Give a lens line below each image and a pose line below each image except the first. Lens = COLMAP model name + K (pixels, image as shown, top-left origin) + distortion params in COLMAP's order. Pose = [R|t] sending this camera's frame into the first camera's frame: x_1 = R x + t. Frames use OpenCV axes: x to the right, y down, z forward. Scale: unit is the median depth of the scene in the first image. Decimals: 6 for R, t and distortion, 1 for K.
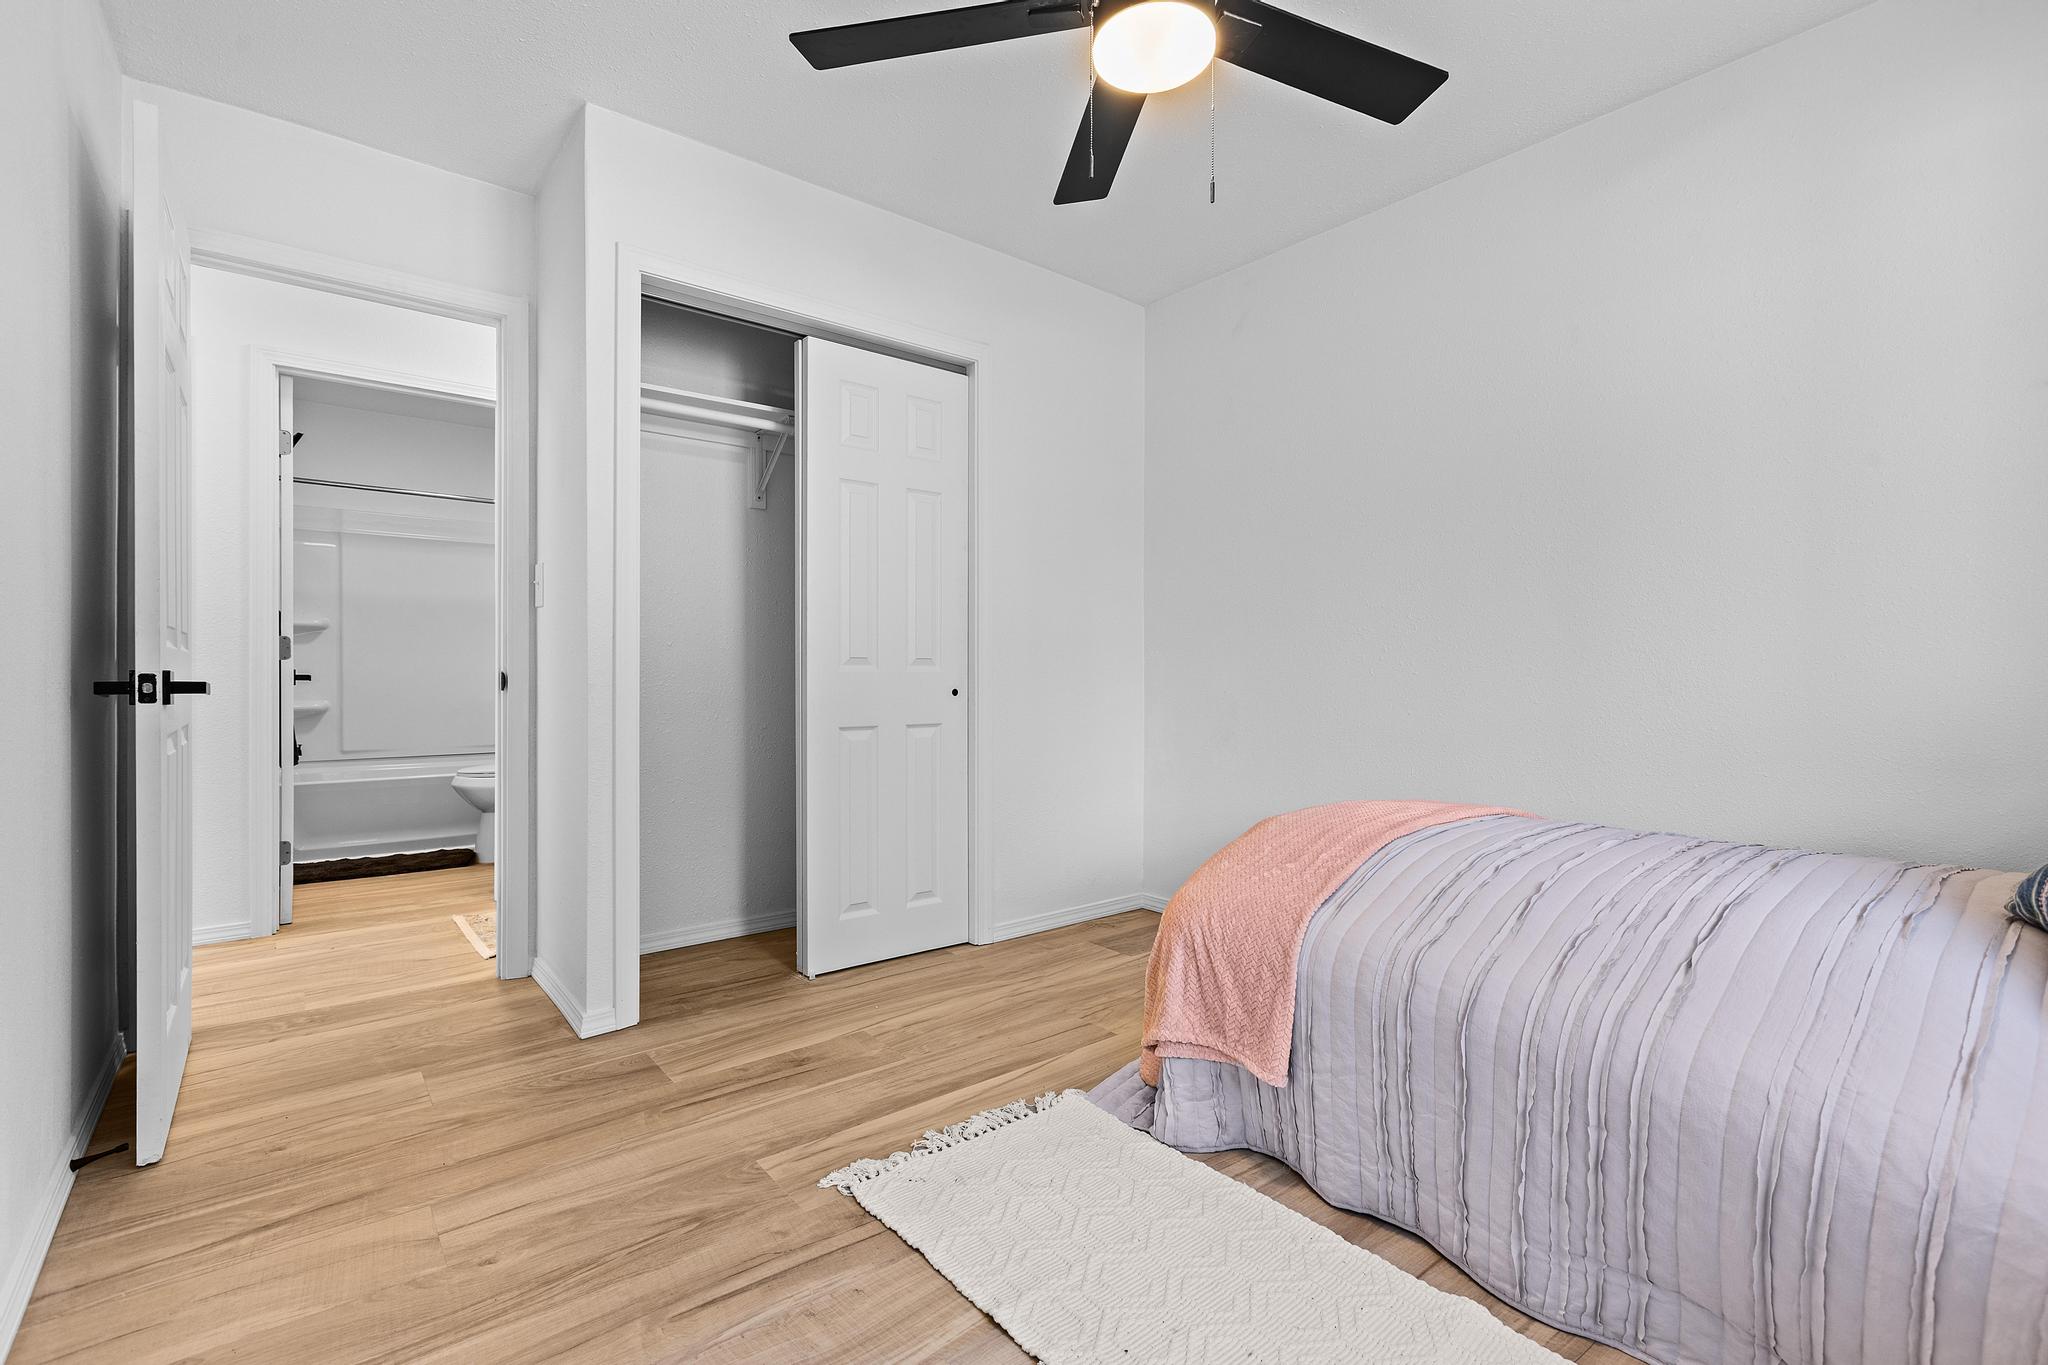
lens RADIAL K [[919.4, 0, 1019.1], [0, 919.4, 693.0], [0, 0, 1]] dist [0.003963, -0.001716]
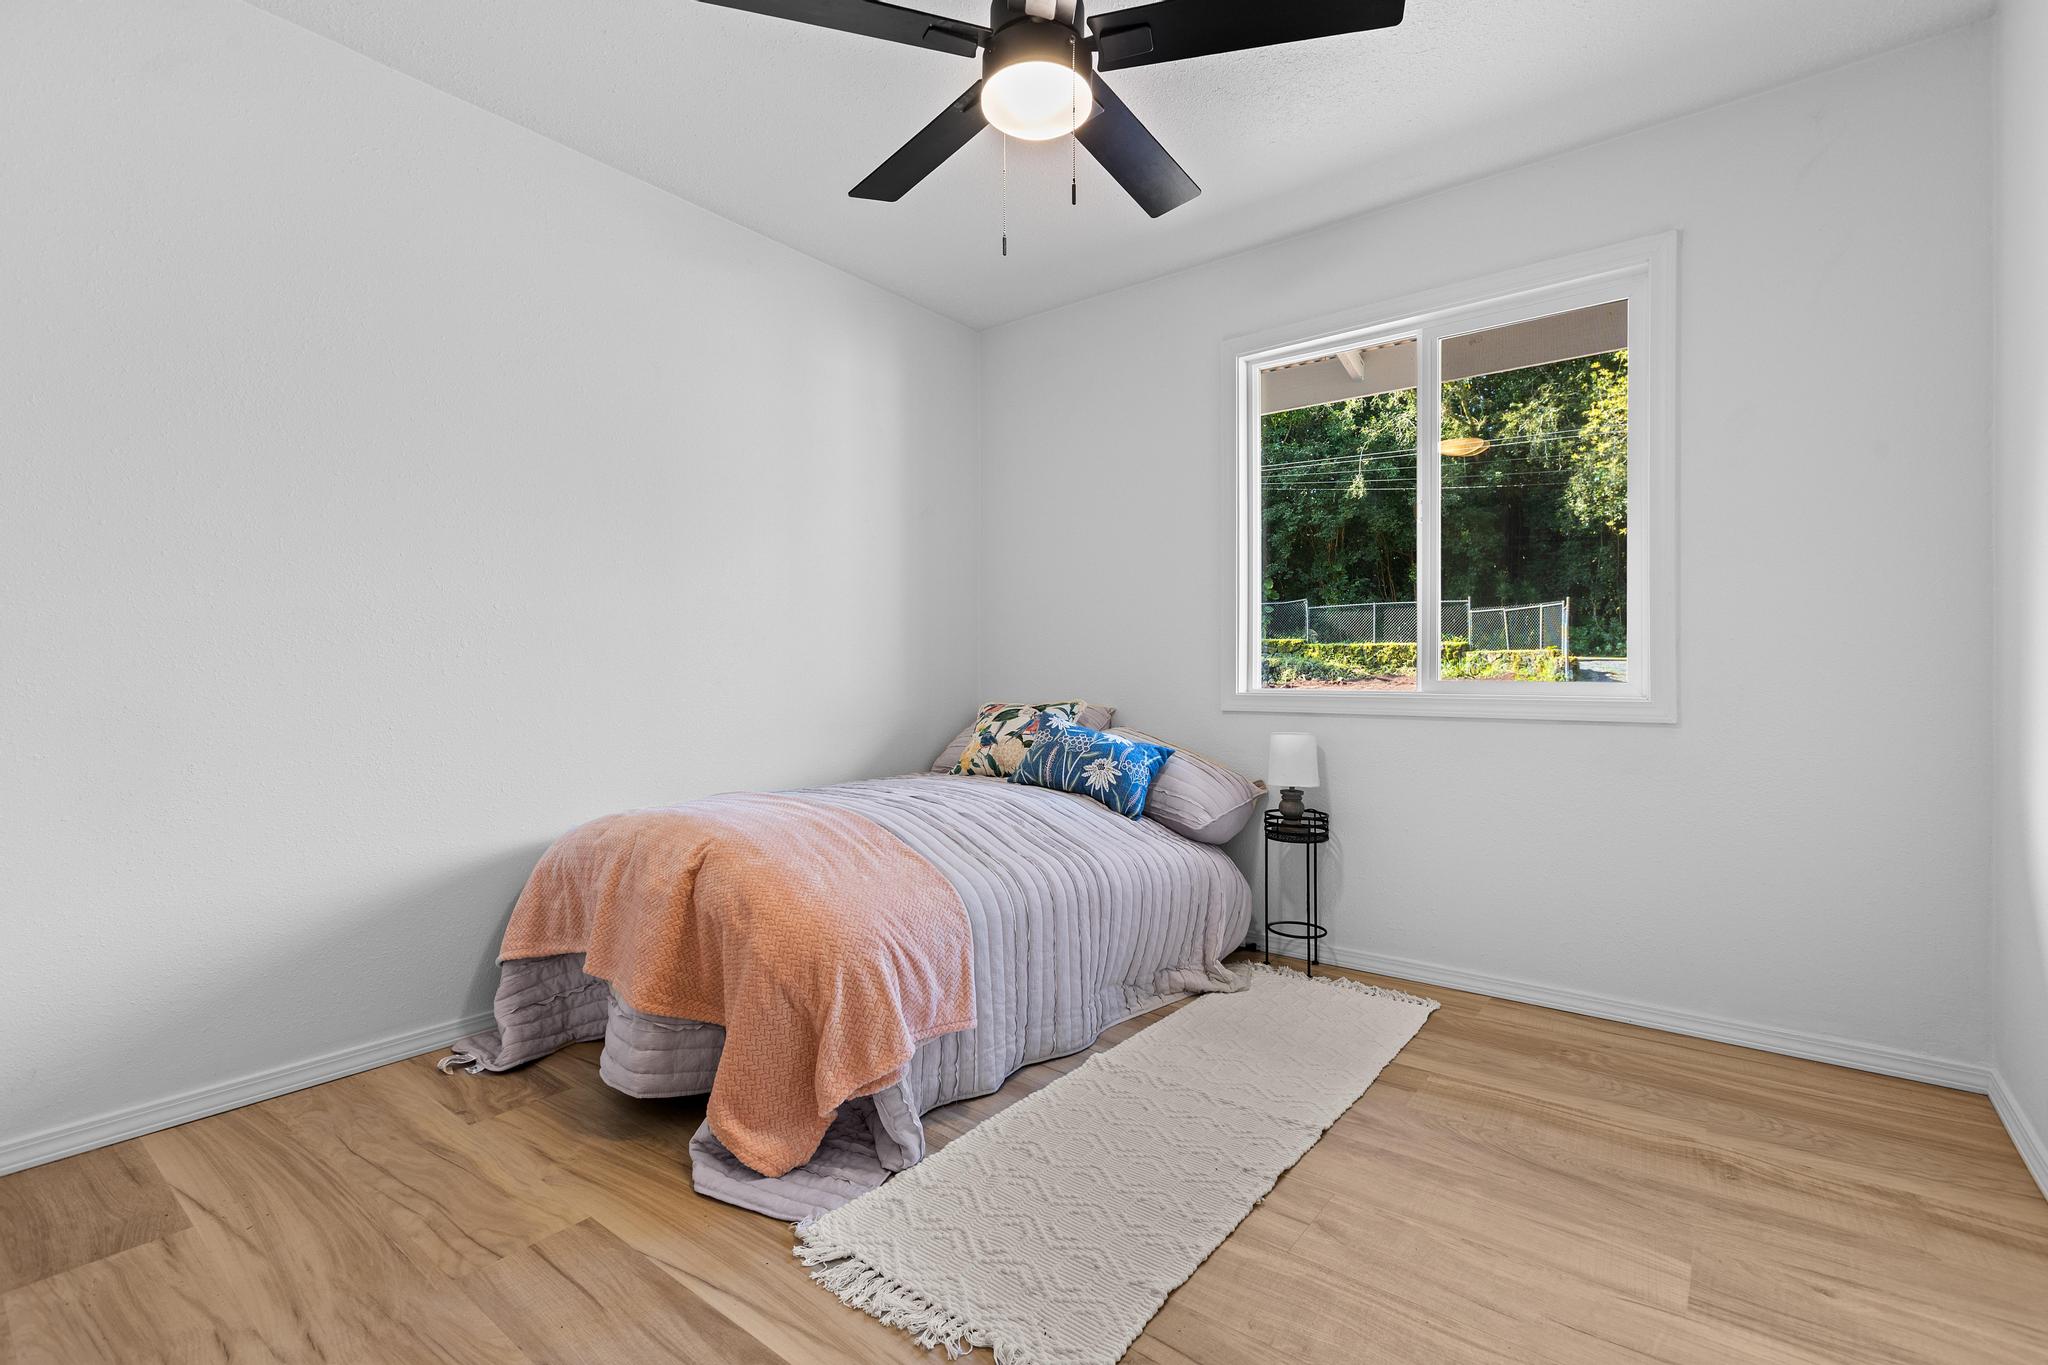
lens RADIAL K [[919.4, 0, 1023.6], [0, 919.4, 680.7], [0, 0, 1]] dist [0.003963, -0.001716]
pose [[-0.231202, -0.008712, 0.972867, -0.618334], [0.017501, 0.999761, 0.013112, -0.018751], [-0.972748, 0.020057, -0.230994, 0.856191]]
